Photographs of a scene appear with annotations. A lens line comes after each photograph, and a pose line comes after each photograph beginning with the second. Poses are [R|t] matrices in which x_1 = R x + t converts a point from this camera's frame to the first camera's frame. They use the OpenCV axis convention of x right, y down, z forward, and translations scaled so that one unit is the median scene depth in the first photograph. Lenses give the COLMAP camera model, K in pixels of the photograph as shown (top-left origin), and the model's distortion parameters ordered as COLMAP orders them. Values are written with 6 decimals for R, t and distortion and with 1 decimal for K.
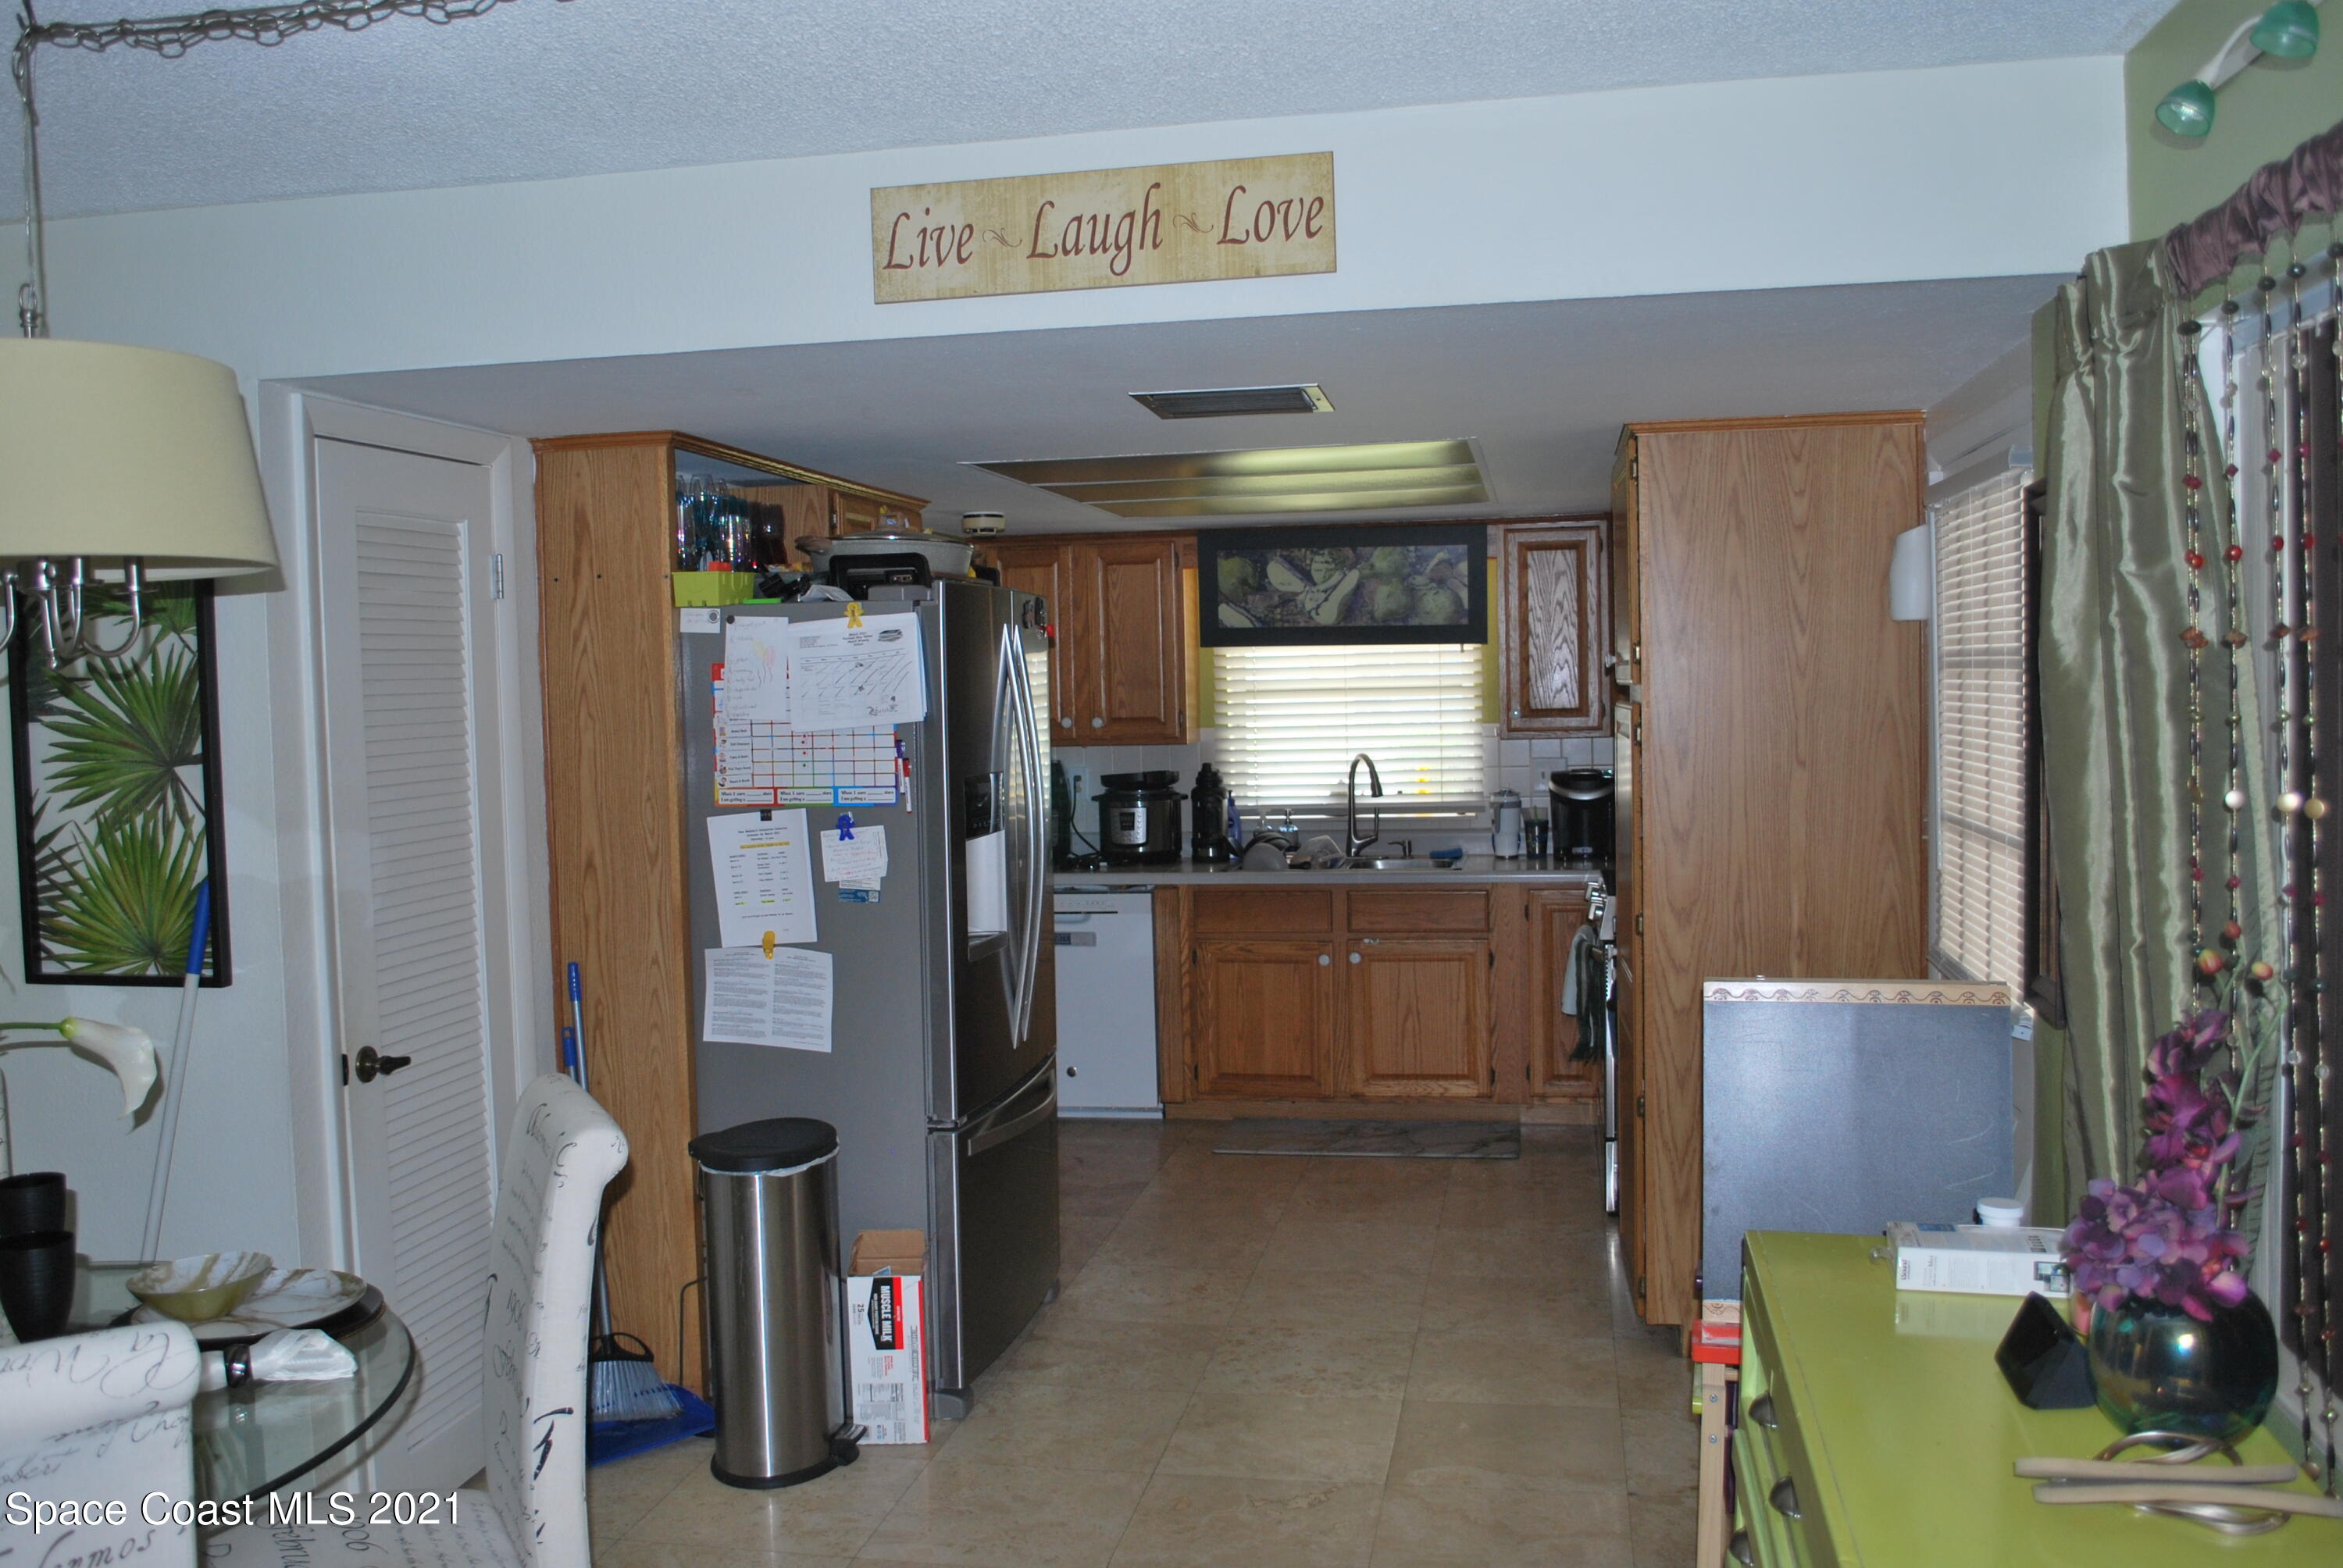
lens RADIAL K [[1958.2, 0, 1172.3], [0, 1958.2, 781.3], [0, 0, 1]] dist [-0.063897, -0.000564]
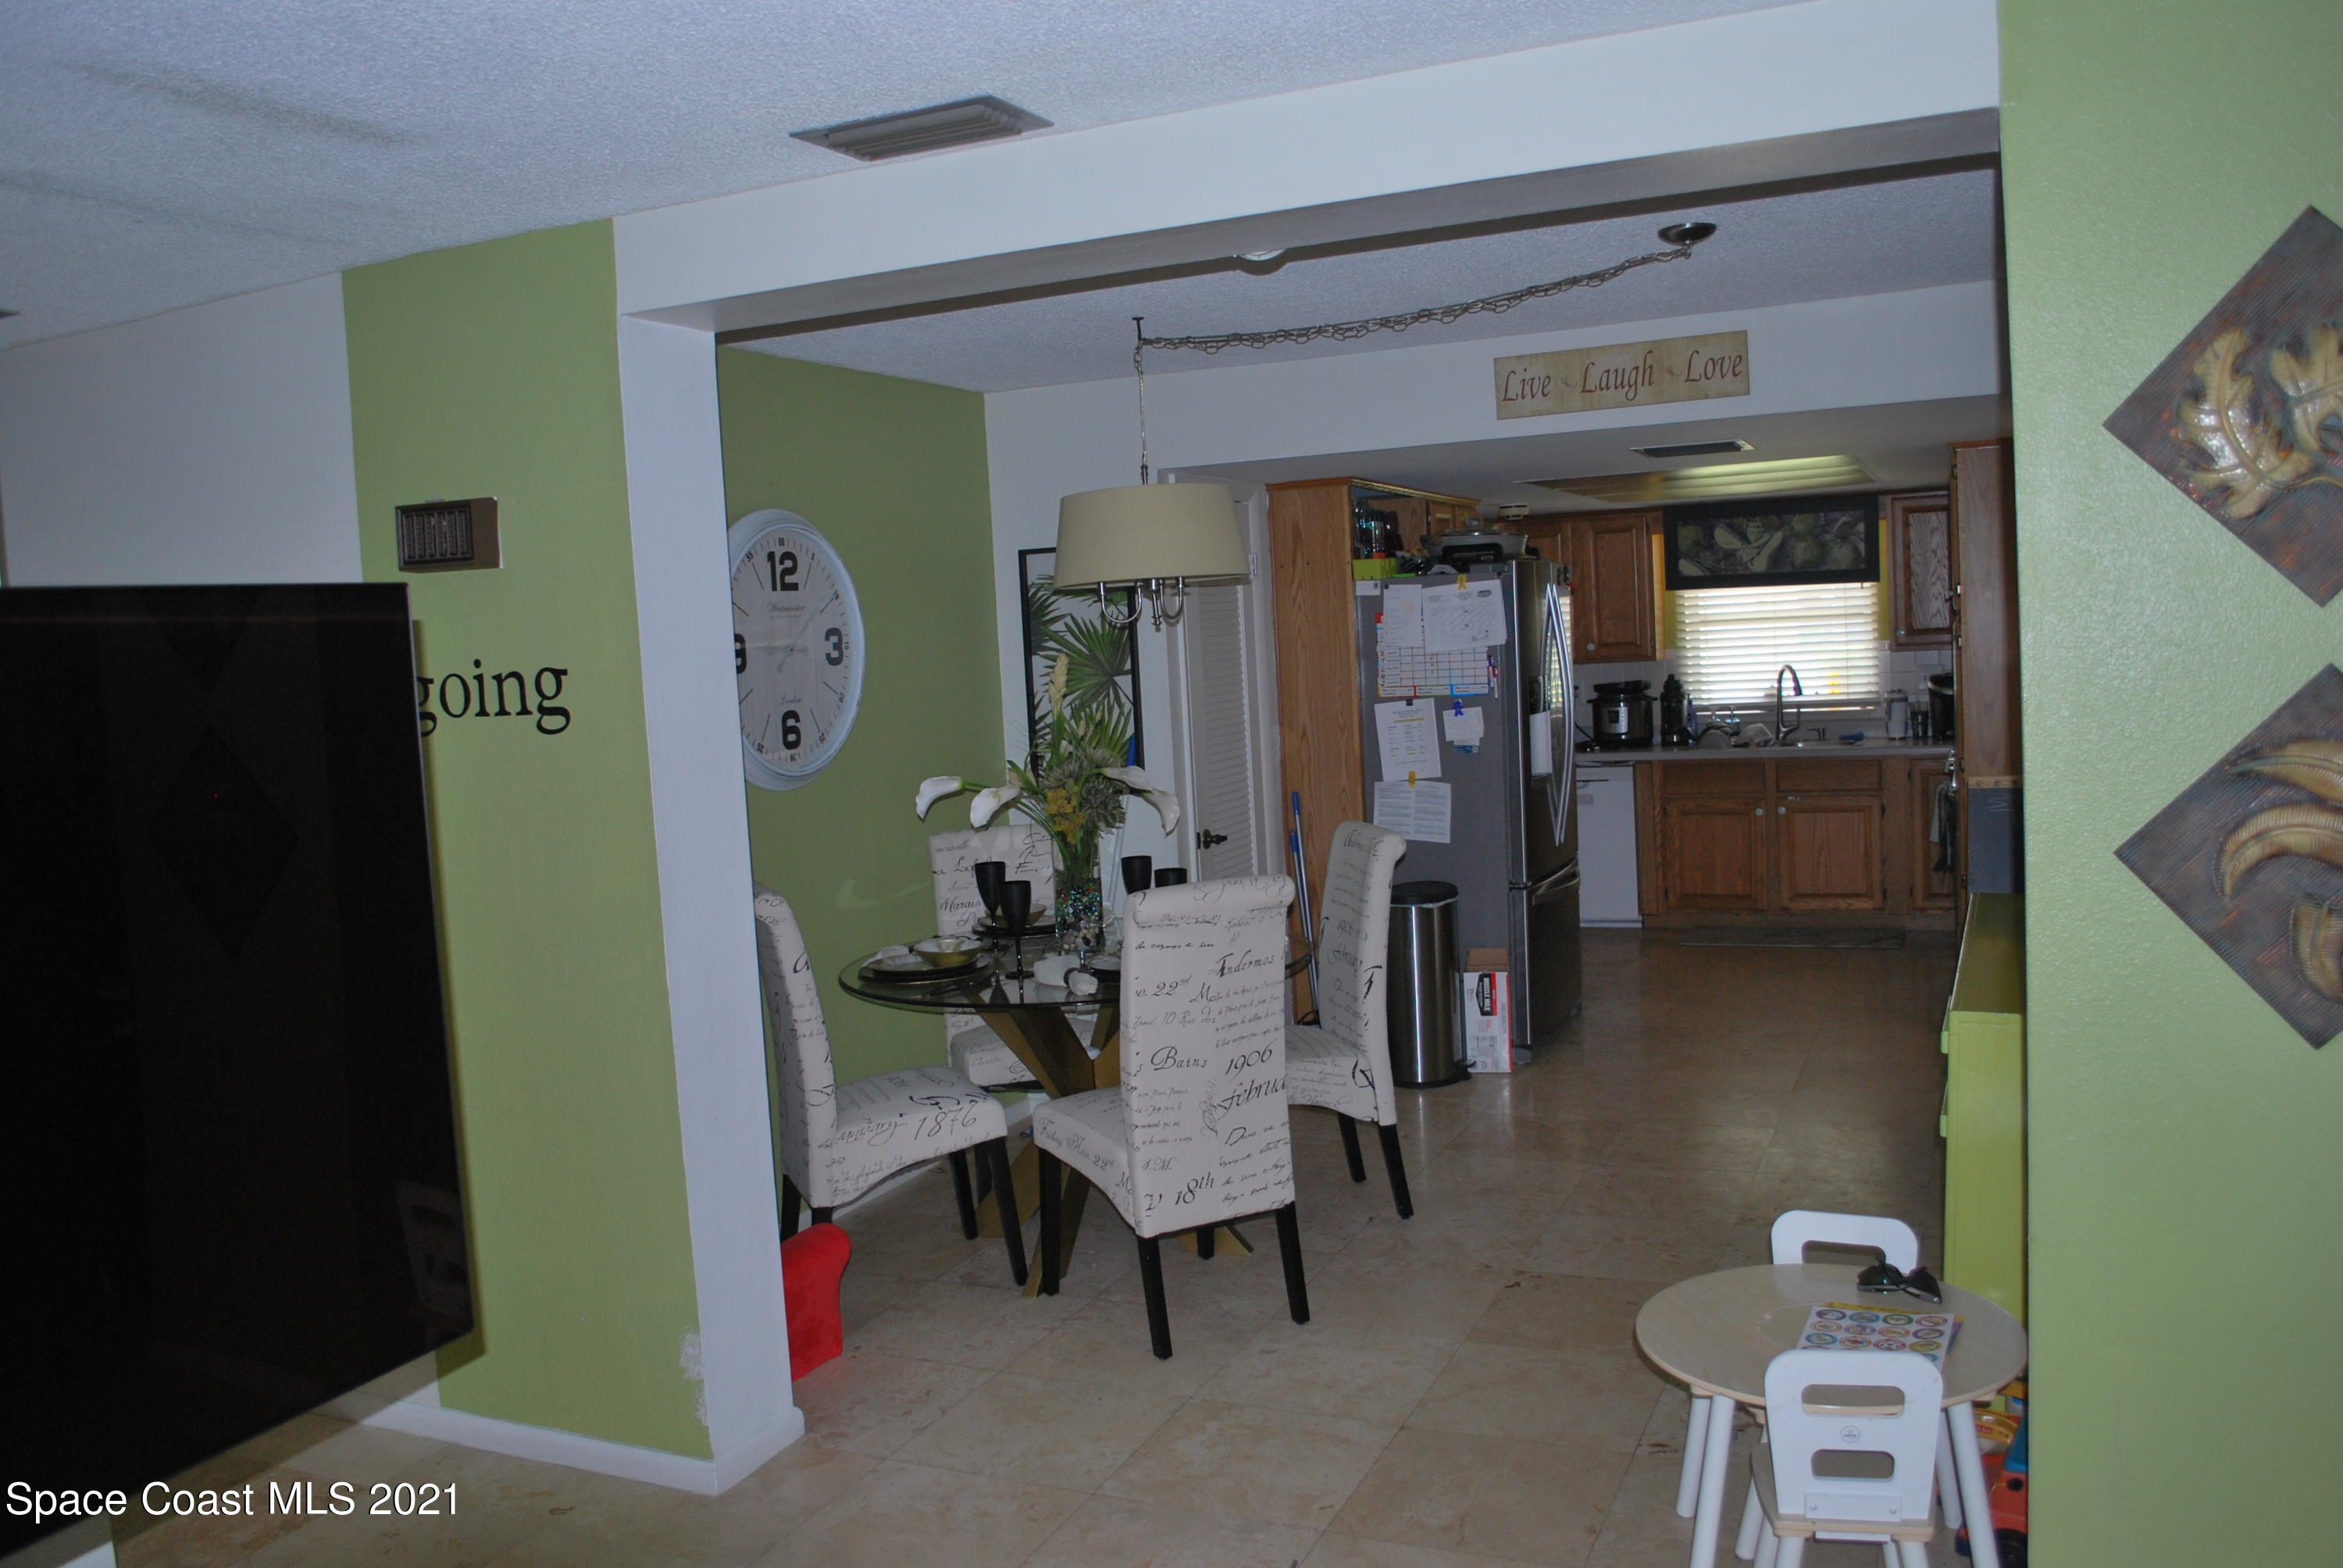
lens RADIAL K [[1859.0, 0, 1176.1], [0, 1859.0, 781.6], [0, 0, 1]] dist [-0.068583, -0.002959]
pose [[0.972044, -0.010293, -0.234573, -0.026264], [0.018453, 0.999298, 0.032618, 0.027241], [0.234073, -0.036035, 0.971551, -0.559285]]
